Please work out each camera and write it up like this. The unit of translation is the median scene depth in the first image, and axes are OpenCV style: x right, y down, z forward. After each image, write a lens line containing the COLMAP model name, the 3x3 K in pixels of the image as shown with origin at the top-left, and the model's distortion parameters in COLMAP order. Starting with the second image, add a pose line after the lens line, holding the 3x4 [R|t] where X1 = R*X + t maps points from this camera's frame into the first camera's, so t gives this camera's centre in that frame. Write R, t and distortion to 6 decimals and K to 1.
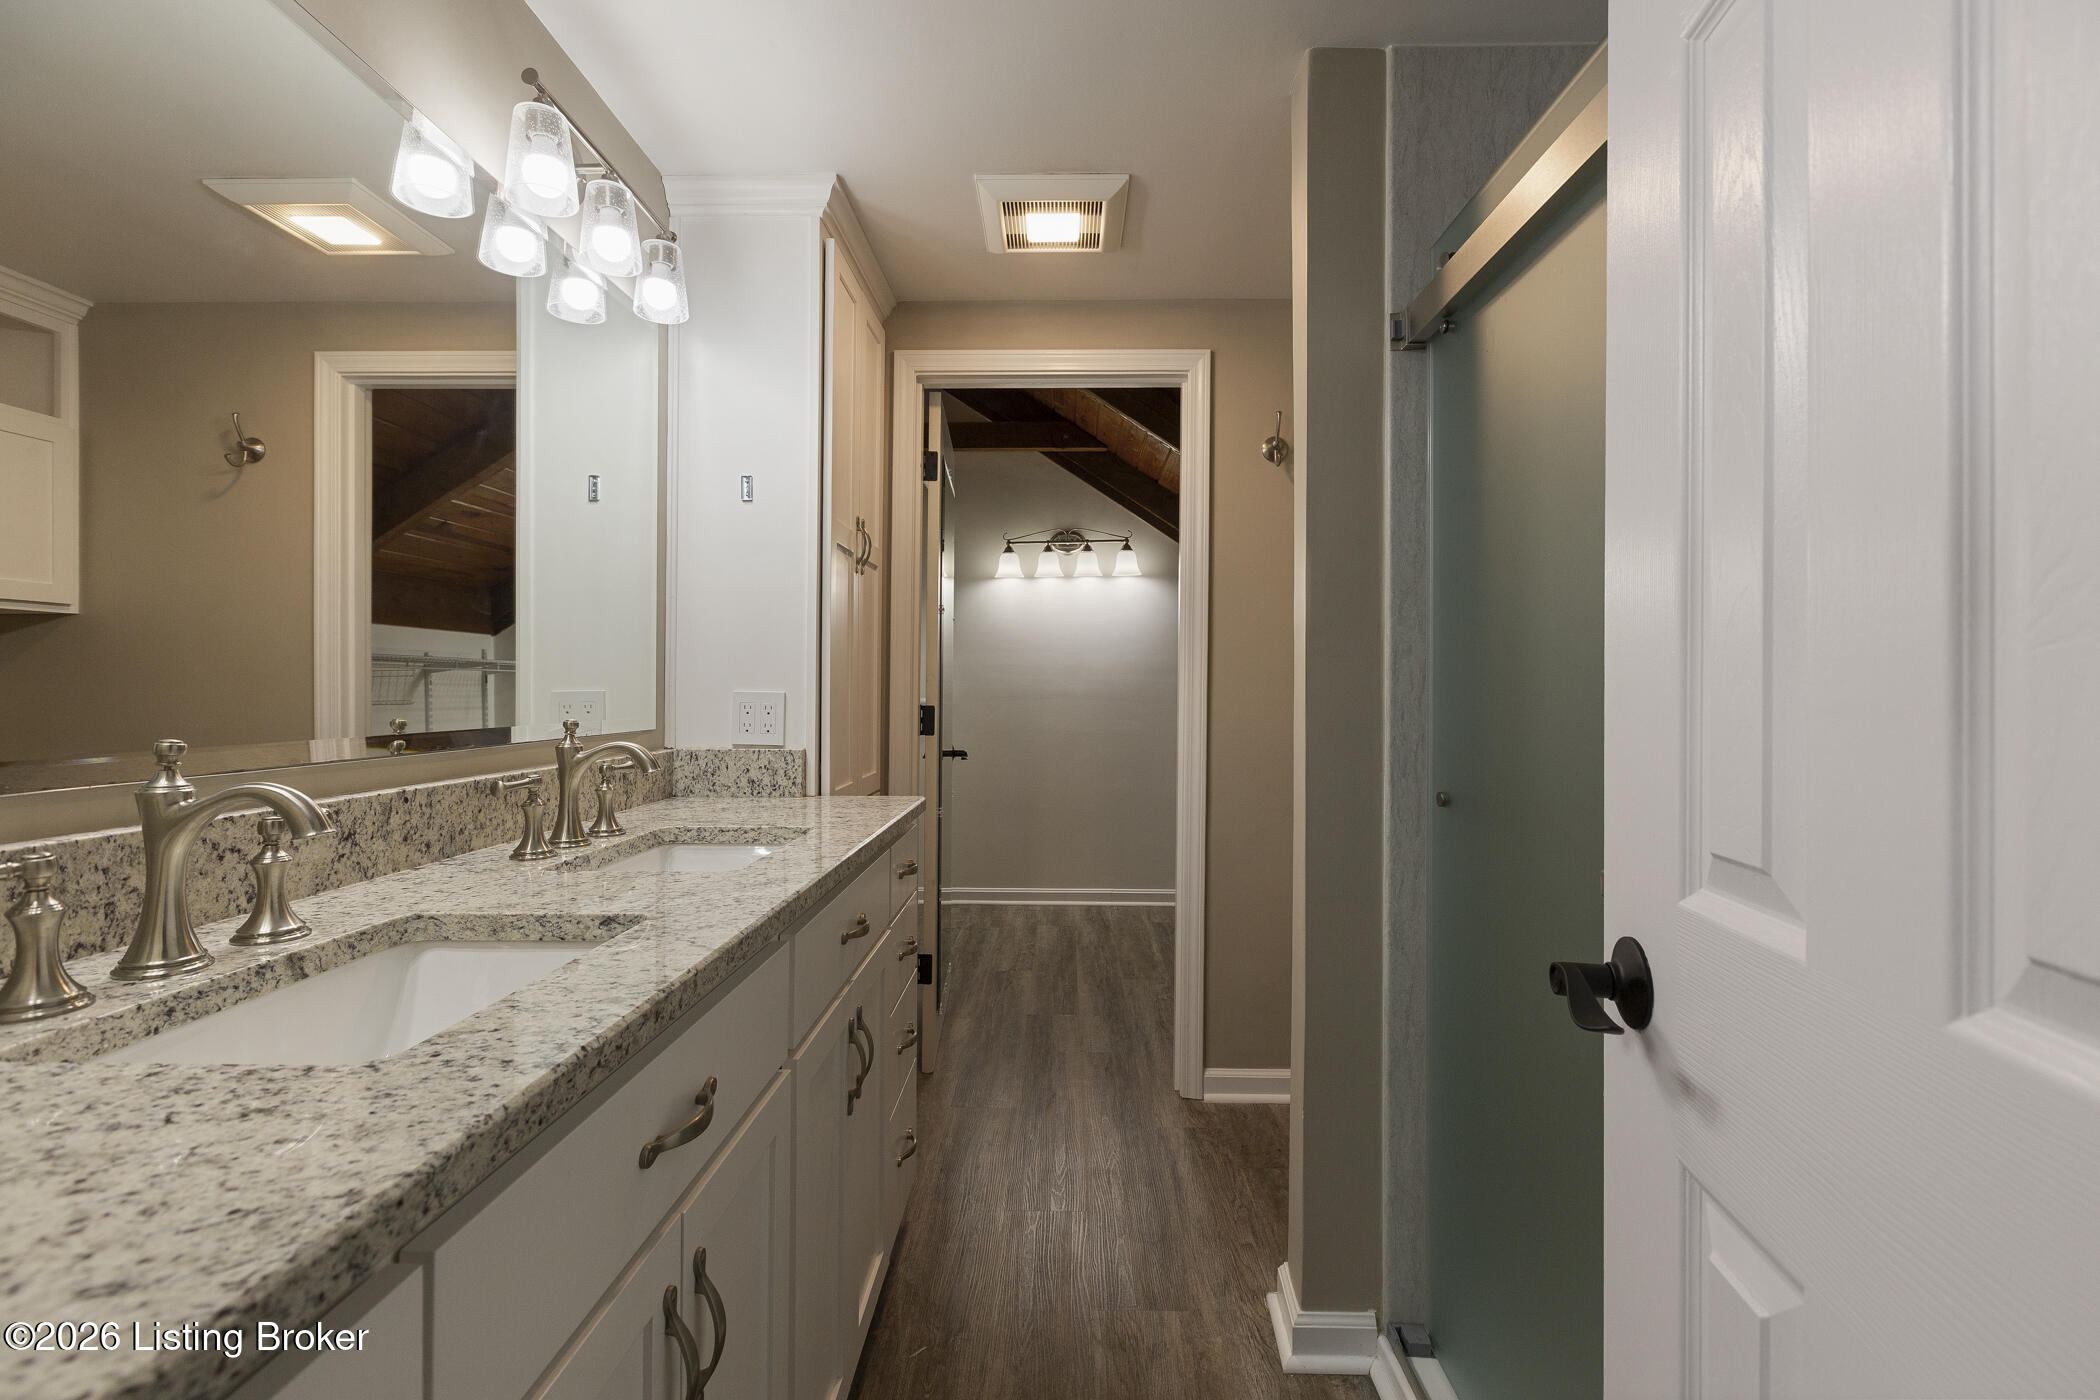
lens RADIAL K [[938.3, 0, 1069.6], [0, 938.3, 686.7], [0, 0, 1]] dist [0.004668, -0.001707]
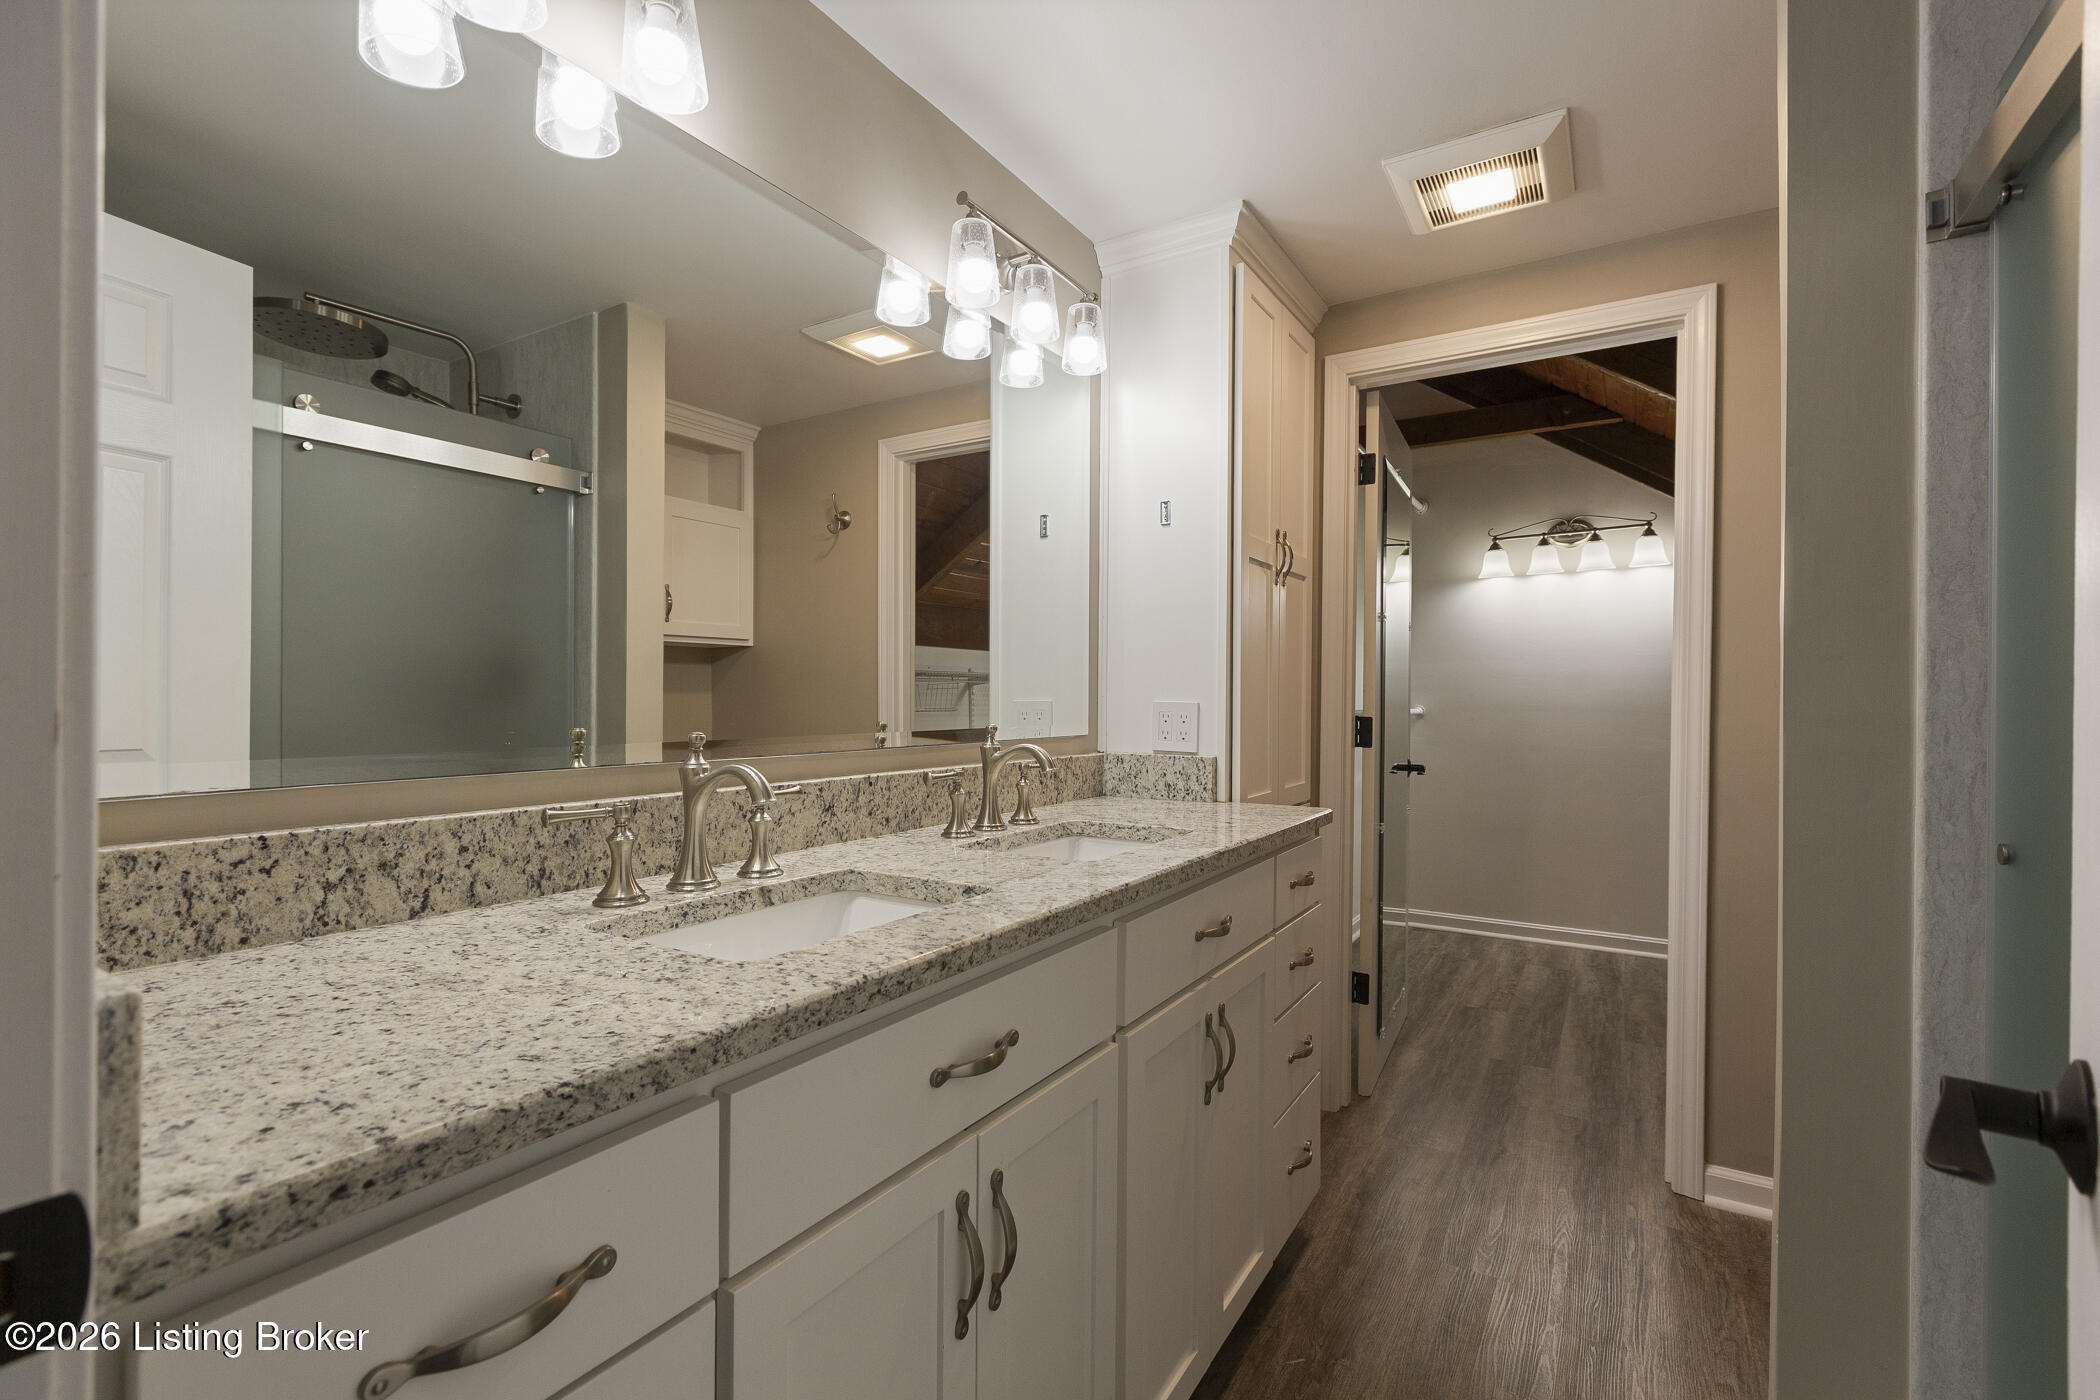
lens RADIAL K [[938.3, 0, 1055.7], [0, 938.3, 700.6], [0, 0, 1]] dist [0.004668, -0.001707]
pose [[0.858731, 0.002474, -0.512420, 0.102092], [-0.000737, 0.999993, 0.003592, 0.000165], [0.512426, -0.002707, 0.858727, 0.007790]]
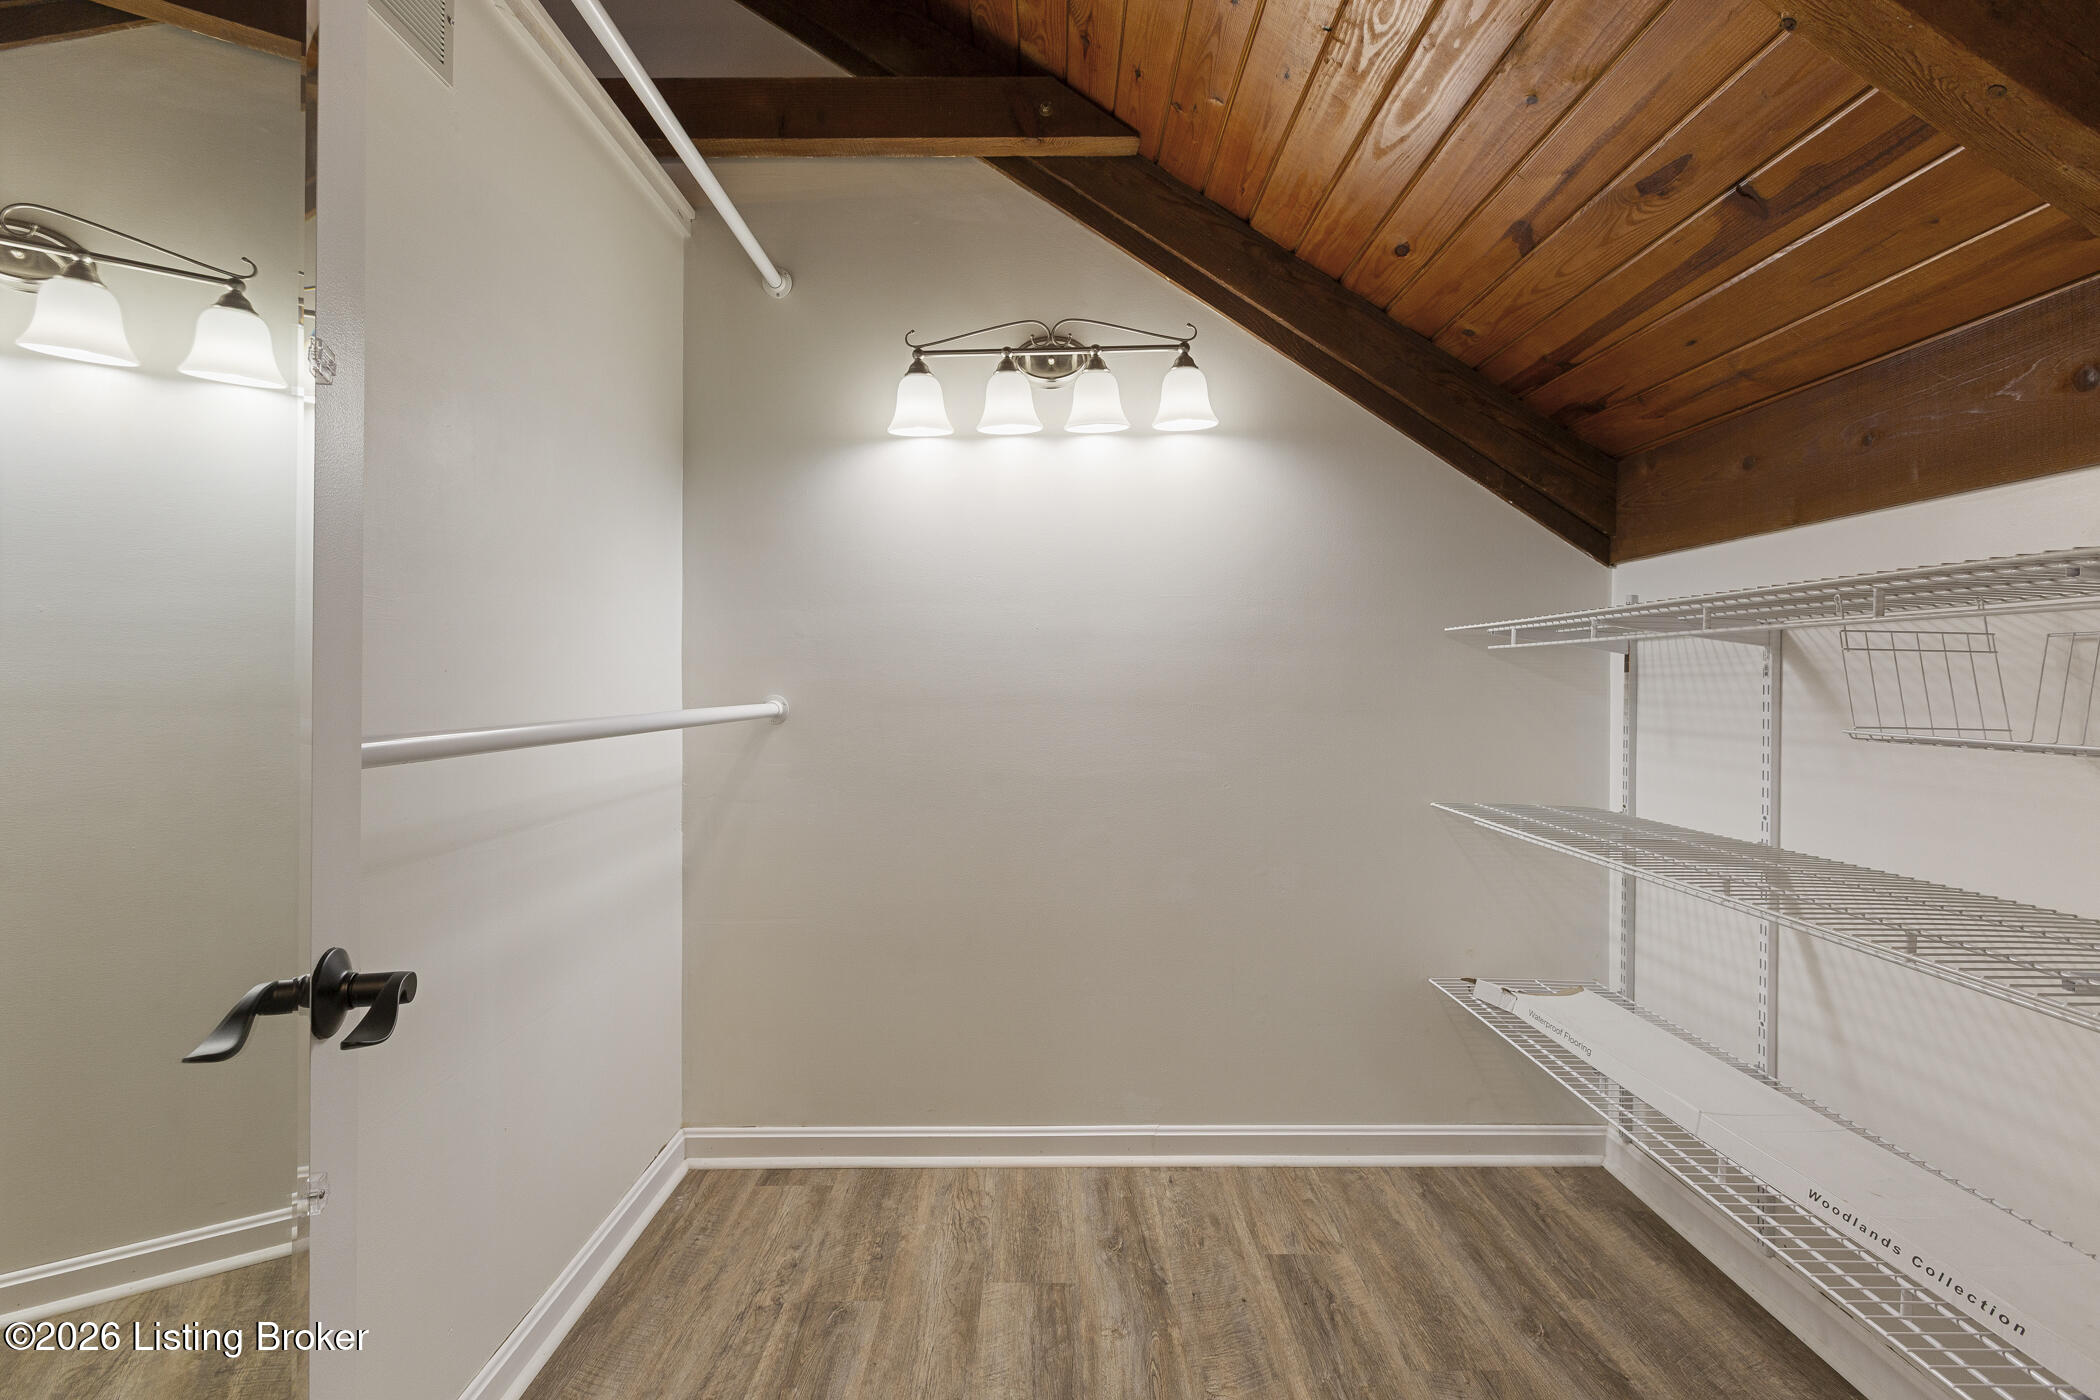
lens RADIAL K [[938.3, 0, 1048.7], [0, 938.3, 708.9], [0, 0, 1]] dist [0.004668, -0.001707]
pose [[0.999977, -0.006299, 0.002640, -0.015870], [0.006315, 0.999962, -0.006039, 0.050178], [-0.002602, 0.006055, 0.999978, 1.577172]]
